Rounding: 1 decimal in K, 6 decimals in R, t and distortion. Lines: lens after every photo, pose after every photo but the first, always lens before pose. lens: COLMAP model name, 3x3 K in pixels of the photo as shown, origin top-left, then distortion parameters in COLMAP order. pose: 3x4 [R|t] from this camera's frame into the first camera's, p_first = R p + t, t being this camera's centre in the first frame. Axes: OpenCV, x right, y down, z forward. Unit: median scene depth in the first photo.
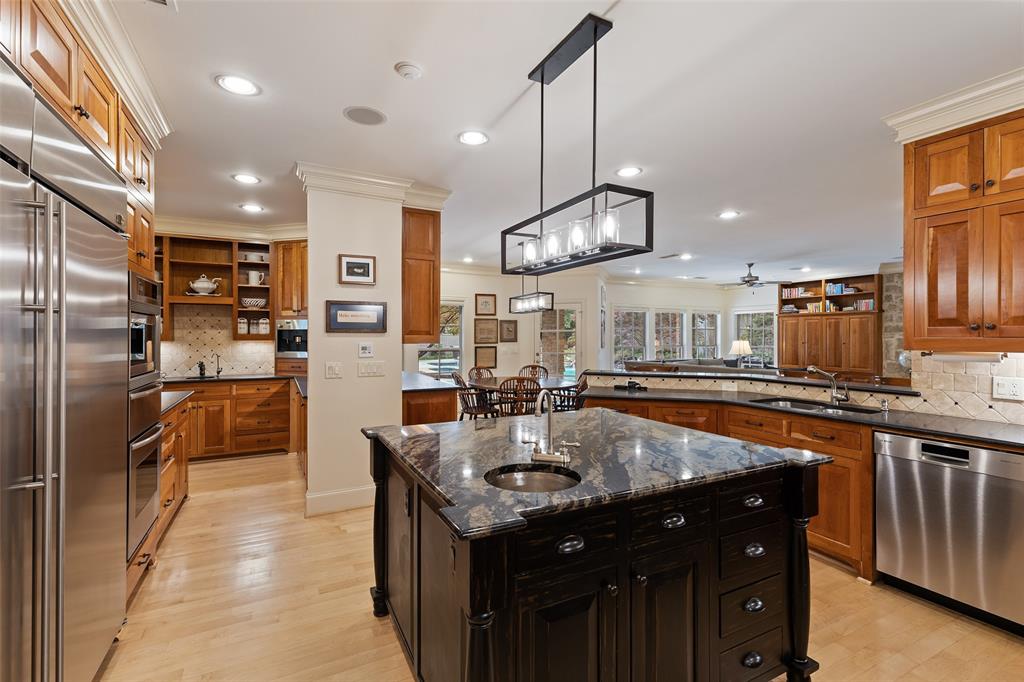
lens RADIAL K [[467.8, 0, 514.9], [0, 467.8, 335.3], [0, 0, 1]] dist [0.007891, -0.002018]
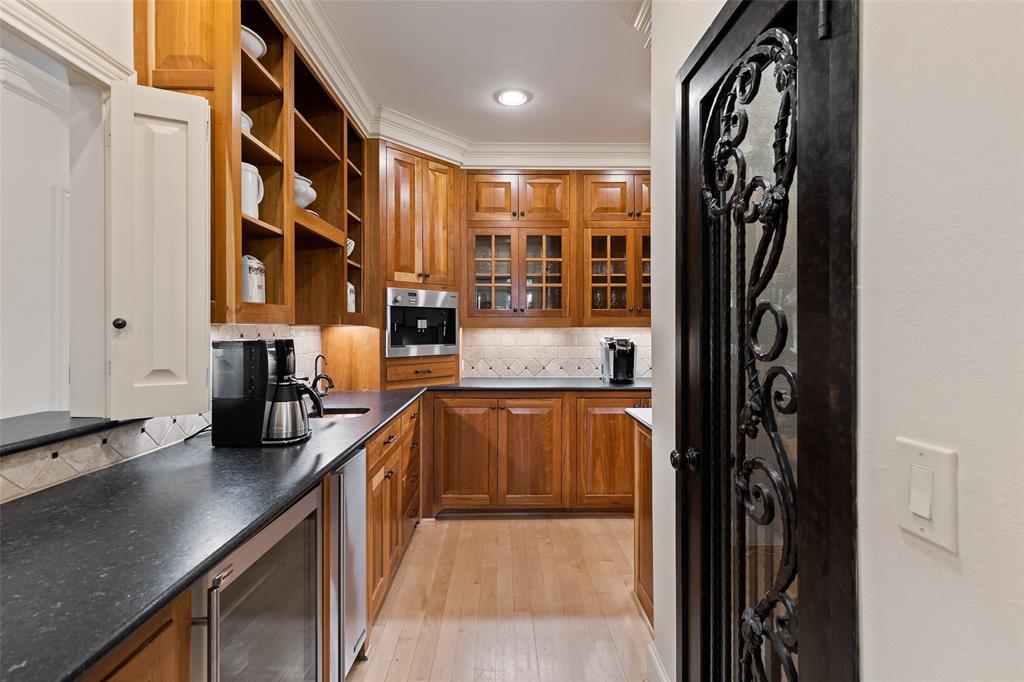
lens RADIAL K [[467.8, 0, 511.7], [0, 467.8, 333.8], [0, 0, 1]] dist [0.007891, -0.002018]
pose [[0.440088, -0.010574, 0.897892, -0.933448], [0.002888, 0.999942, 0.010361, 0.015154], [-0.897950, -0.001966, 0.440093, 0.642022]]
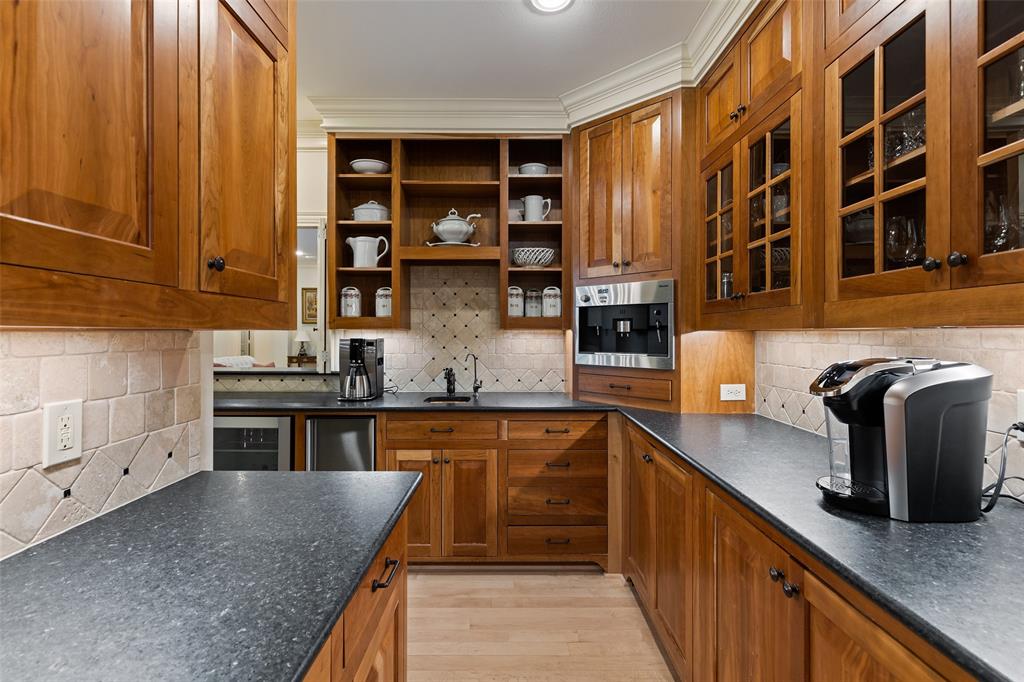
lens RADIAL K [[467.8, 0, 510.0], [0, 467.8, 340.3], [0, 0, 1]] dist [0.007891, -0.002018]
pose [[0.887569, 0.009066, -0.460586, -0.349551], [-0.003949, 0.999919, 0.012072, 0.017084], [0.460659, -0.008896, 0.887533, 0.540405]]
